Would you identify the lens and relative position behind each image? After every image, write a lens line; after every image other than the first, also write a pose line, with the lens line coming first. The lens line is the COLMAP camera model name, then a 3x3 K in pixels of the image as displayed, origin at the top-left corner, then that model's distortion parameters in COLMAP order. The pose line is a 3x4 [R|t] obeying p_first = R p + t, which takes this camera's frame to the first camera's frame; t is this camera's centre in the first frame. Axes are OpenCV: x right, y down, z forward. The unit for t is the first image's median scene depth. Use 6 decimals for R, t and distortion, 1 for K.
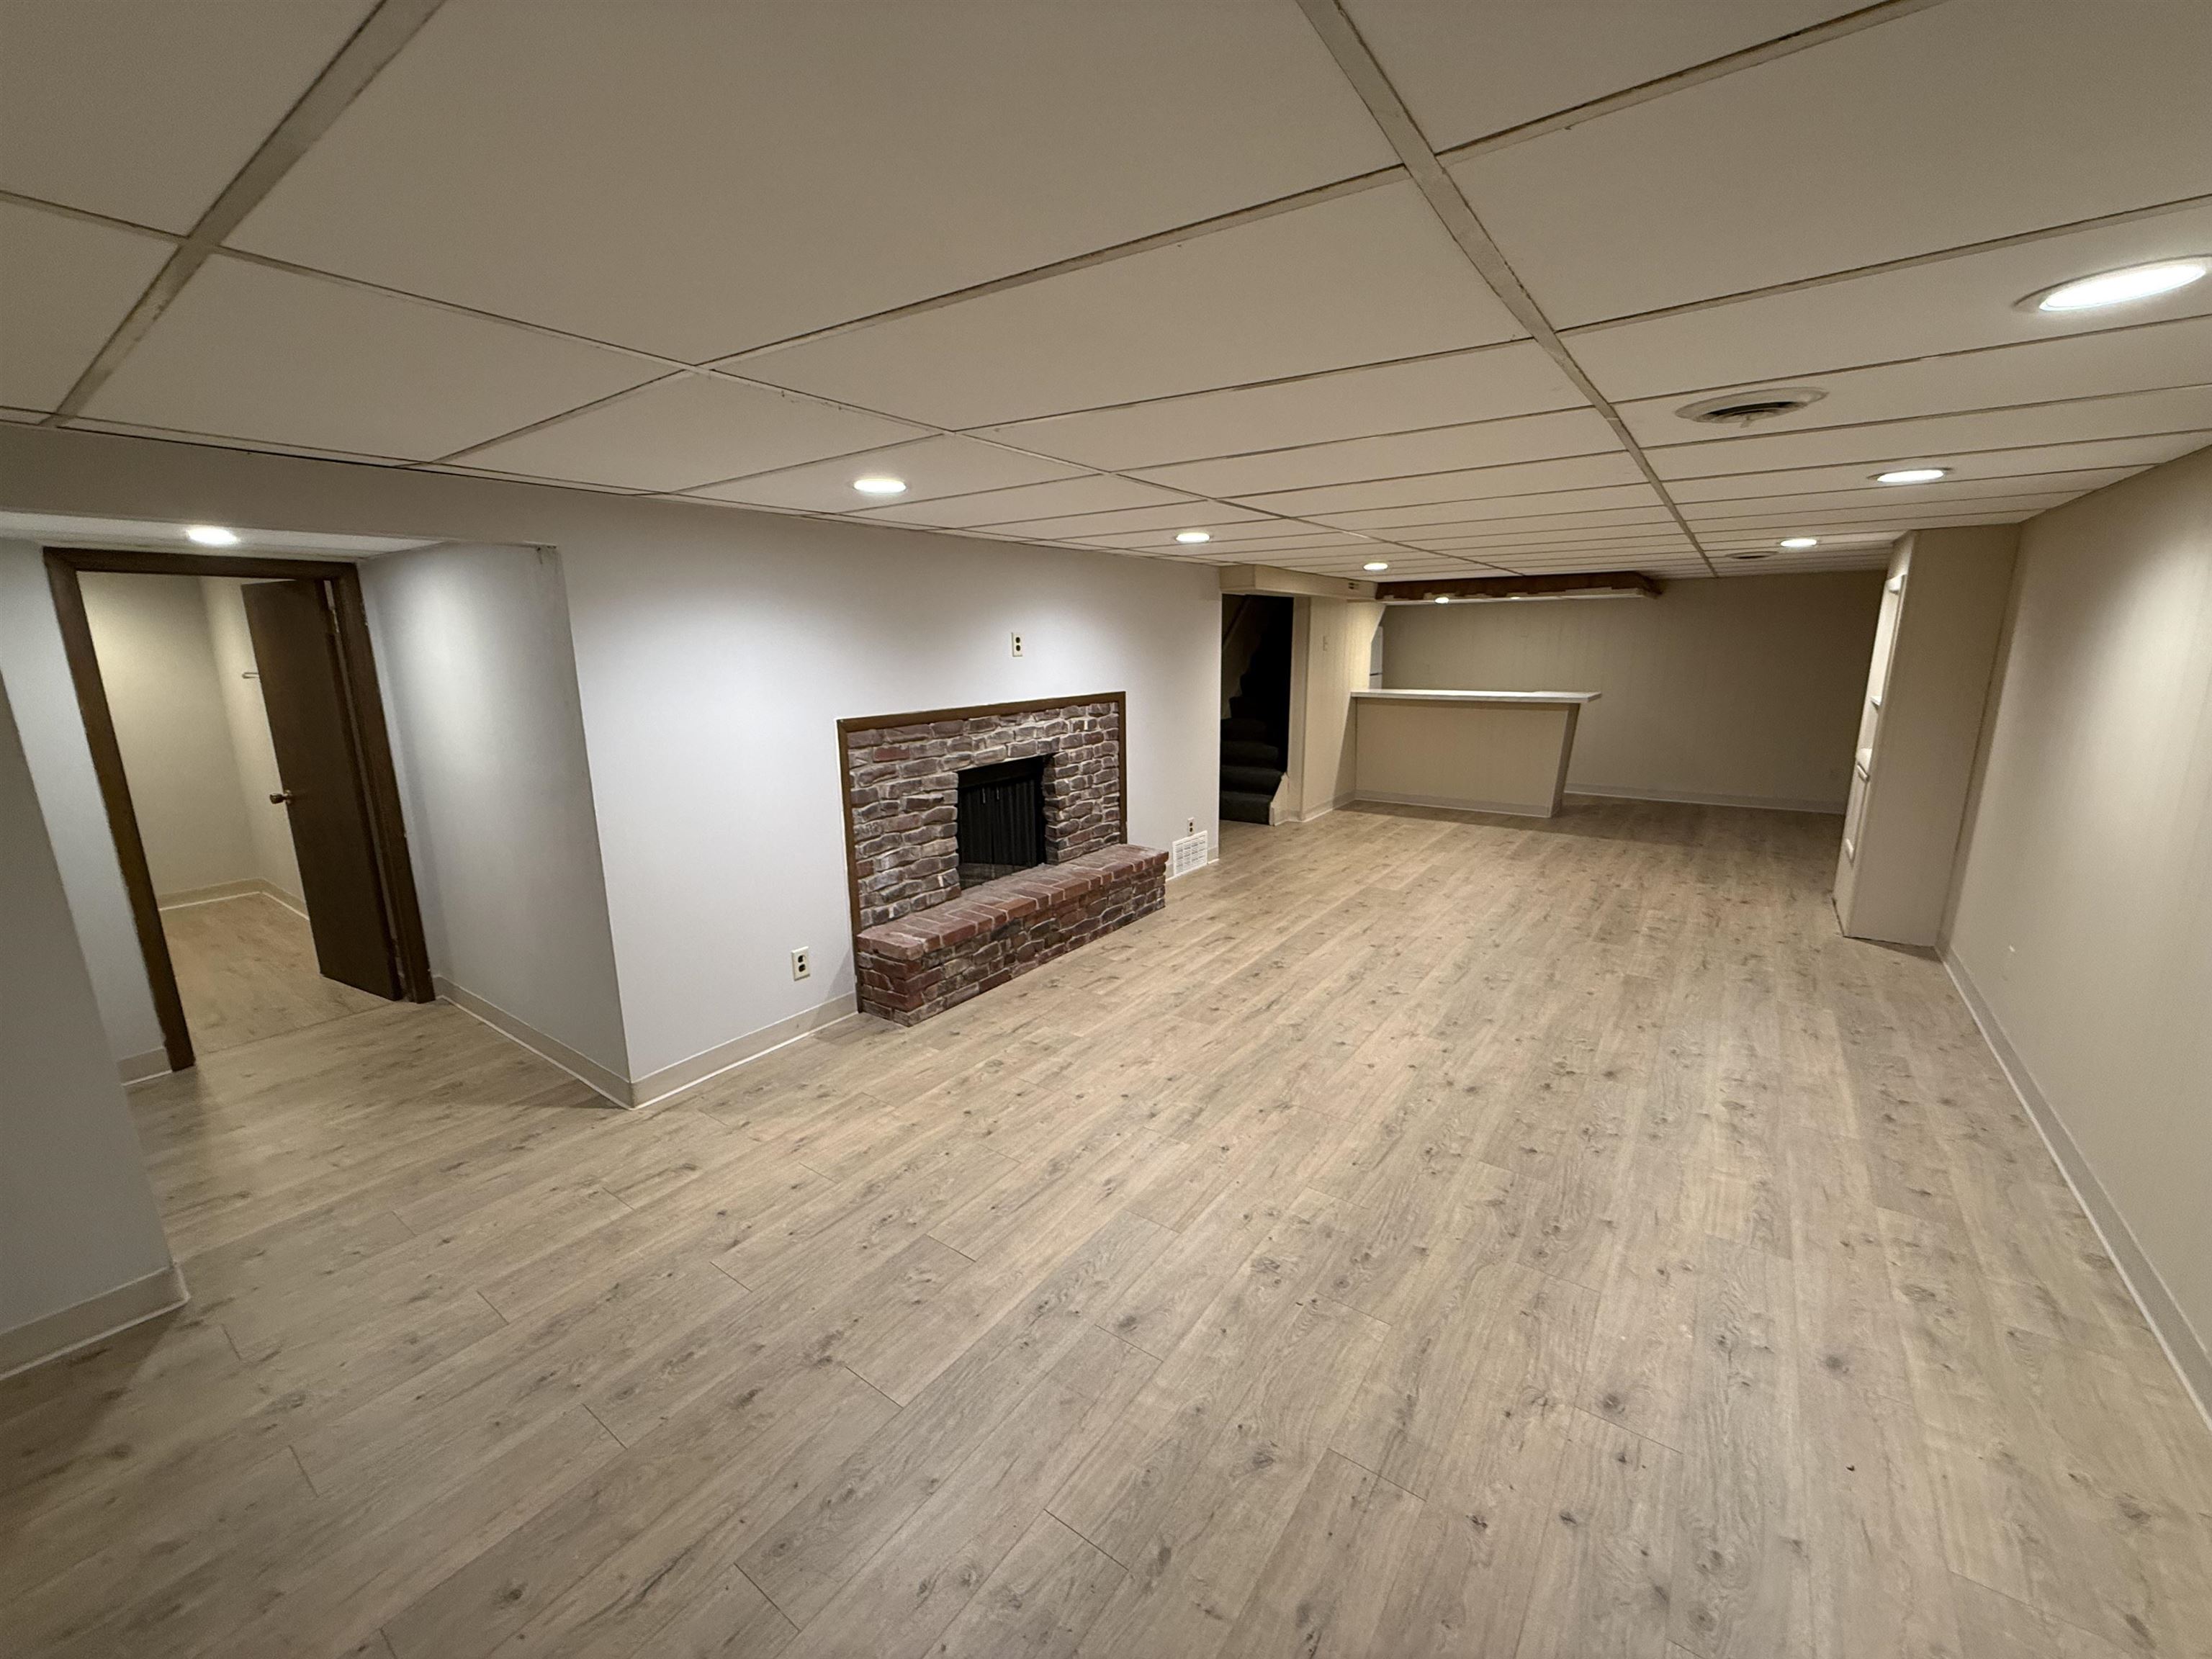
lens RADIAL K [[884.8, 0, 1100.1], [0, 884.8, 828.5], [0, 0, 1]] dist [0.000703, 0.000077]
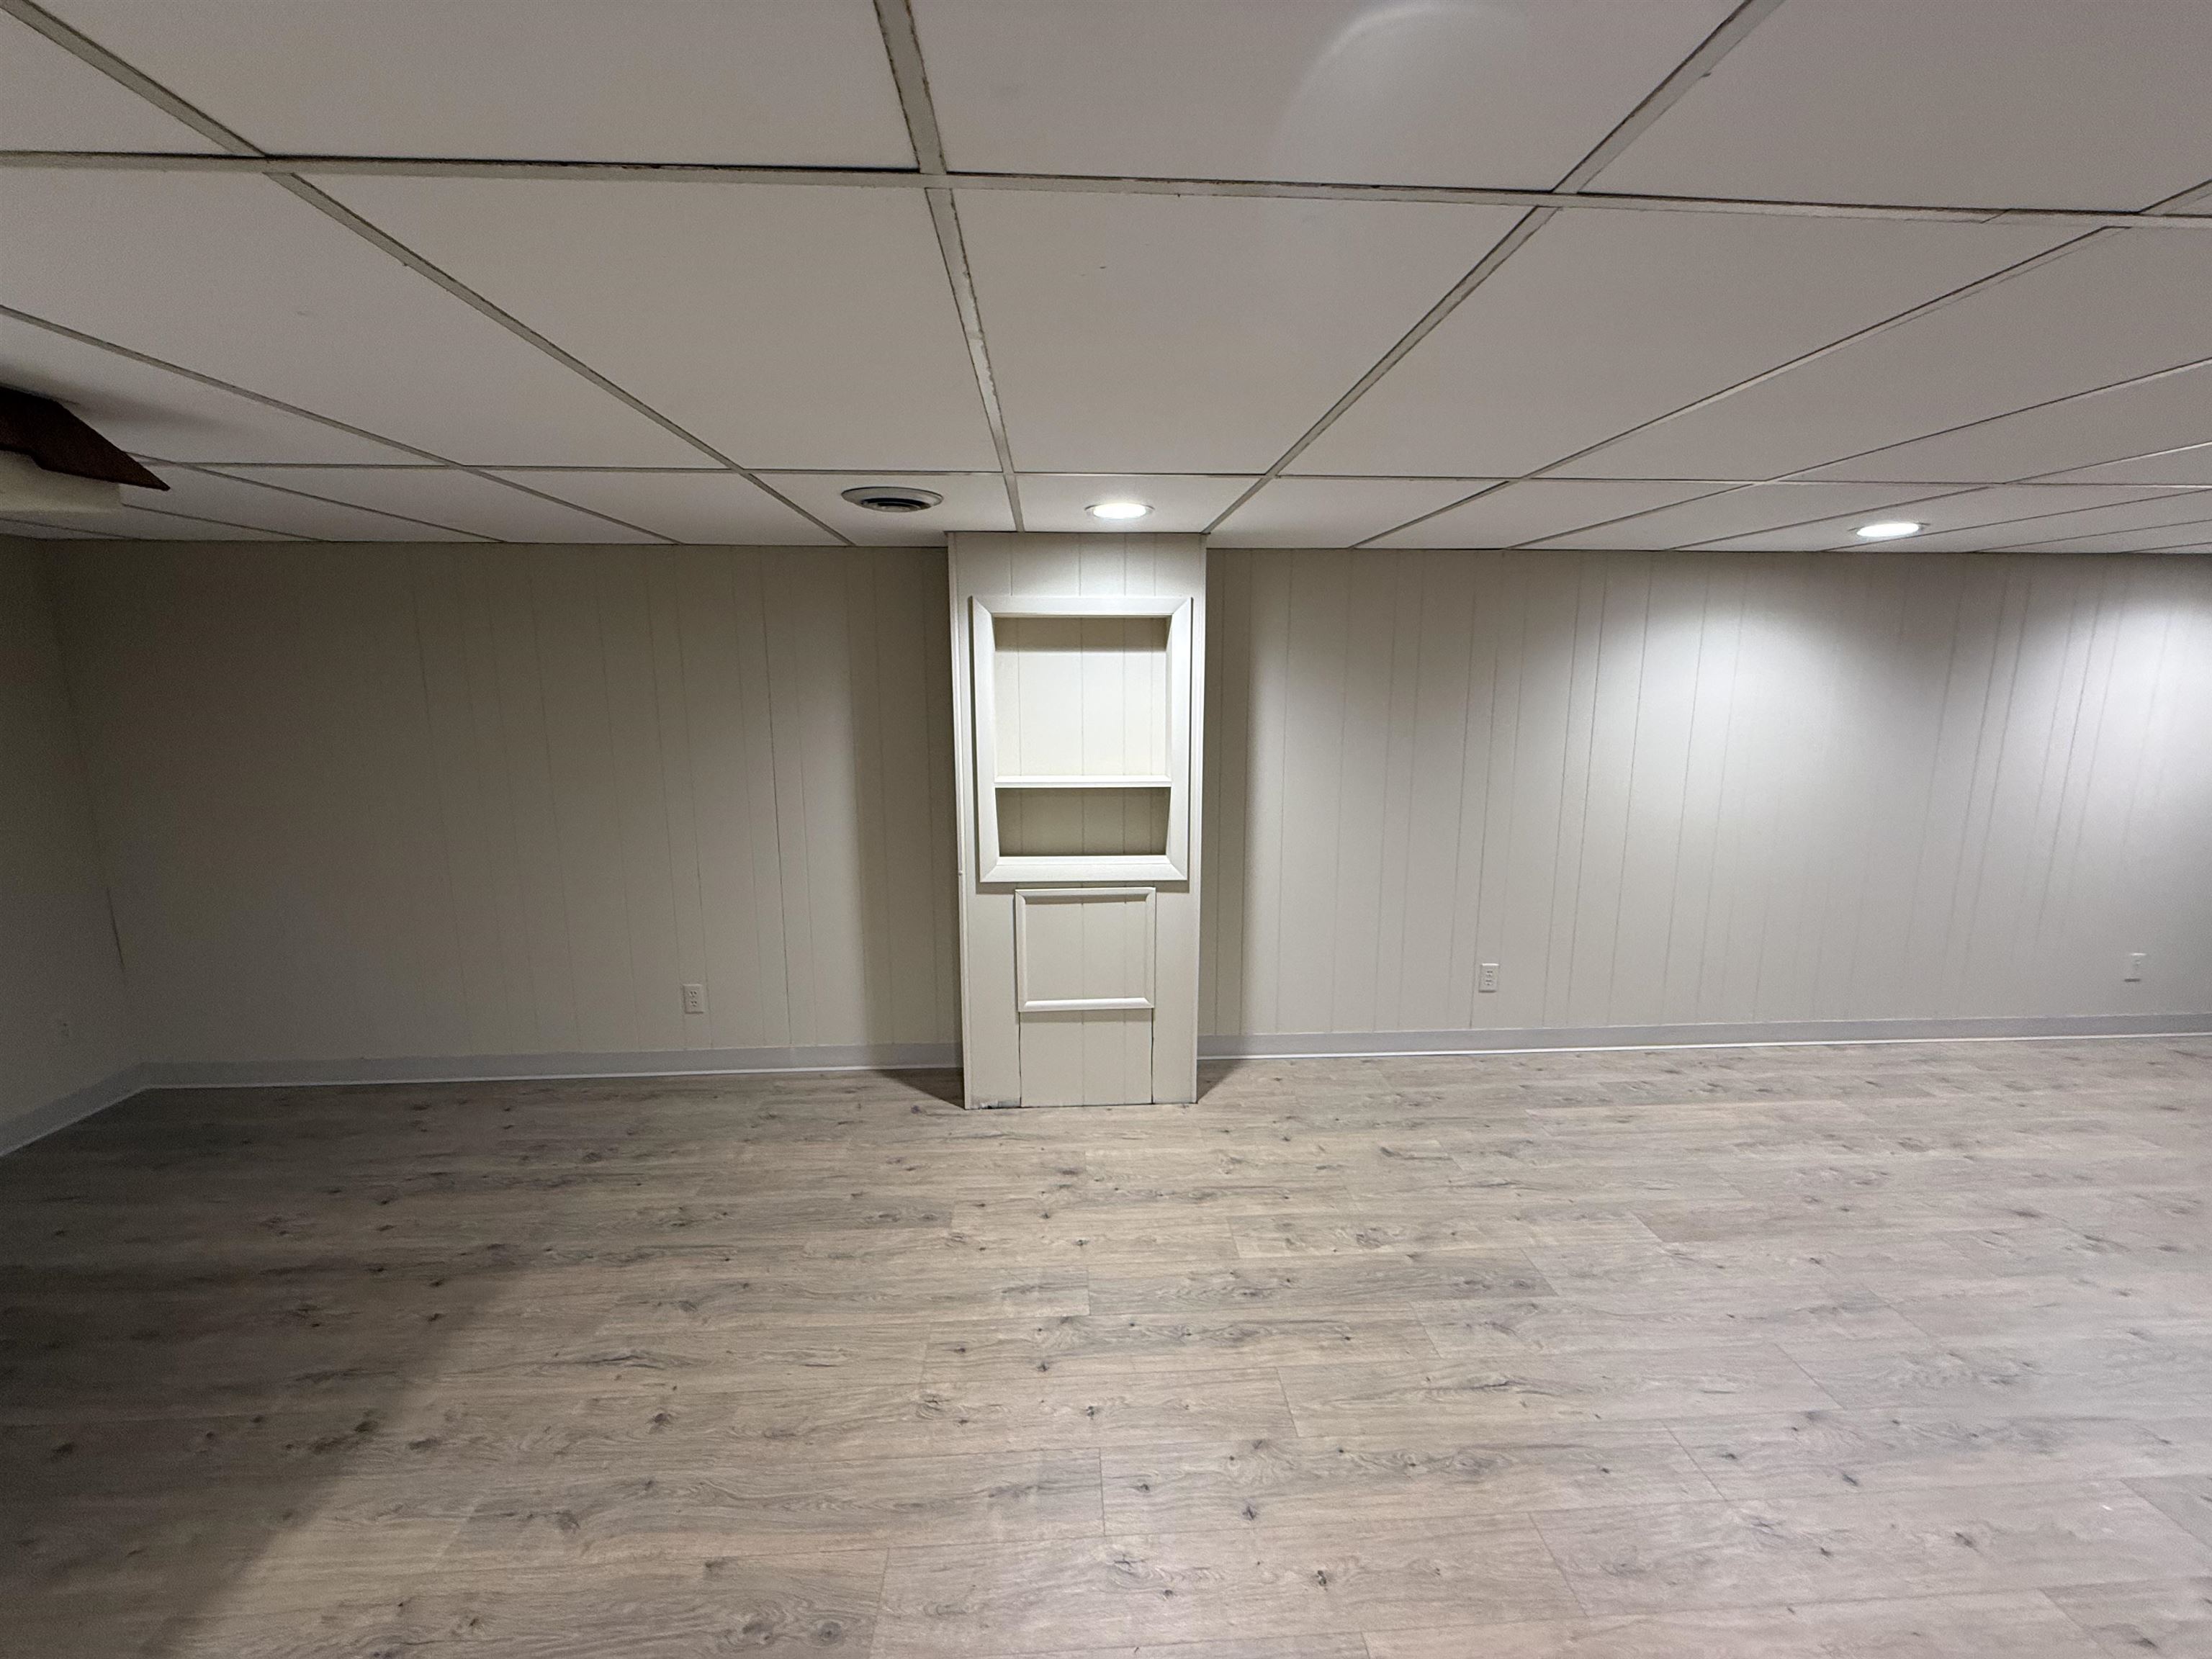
lens RADIAL K [[884.8, 0, 1100.1], [0, 884.8, 828.5], [0, 0, 1]] dist [0.000703, 0.000077]
pose [[-0.628937, -0.115192, 0.768875, 0.395286], [0.175401, 0.942441, 0.284673, -0.320569], [-0.757412, 0.313903, -0.572531, 1.489600]]
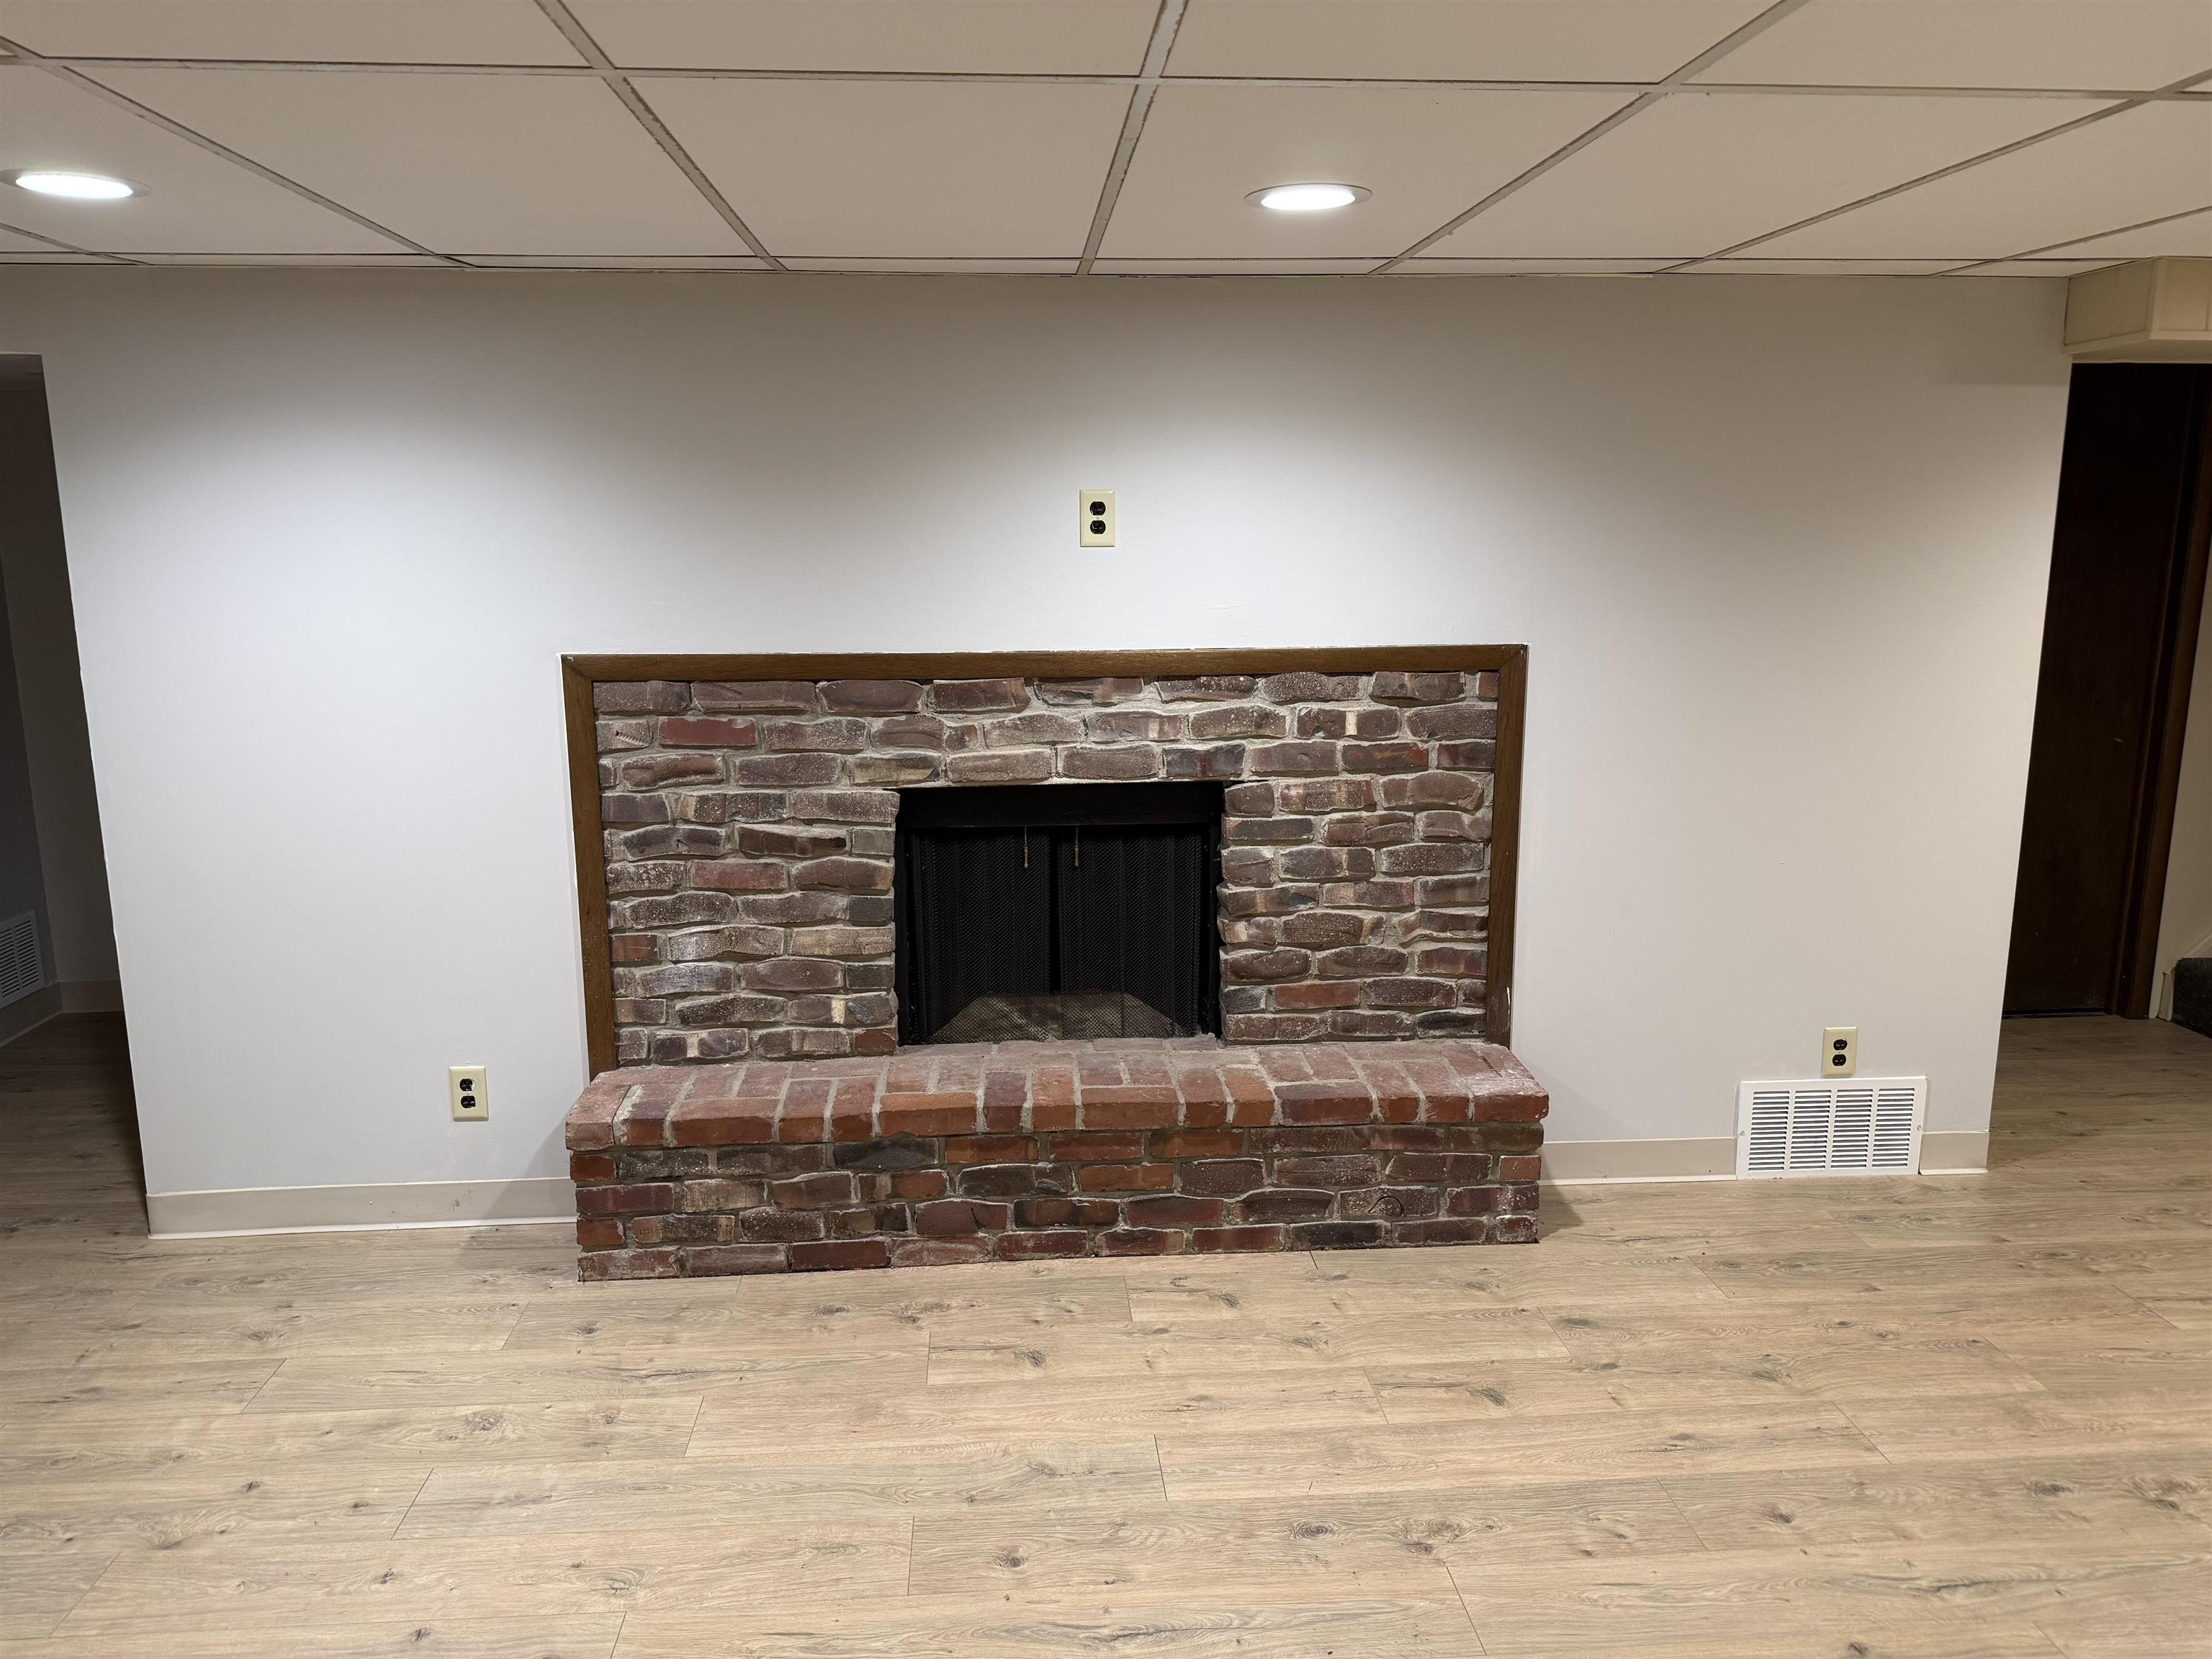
lens RADIAL K [[1523.7, 0, 1094.8], [0, 1523.7, 838.1], [0, 0, 1]] dist [0.094778, -0.134889]
pose [[0.649141, 0.161916, -0.743236, 0.496862], [-0.164602, 0.983833, 0.070568, -0.110739], [0.742646, 0.076530, 0.665297, 0.534543]]
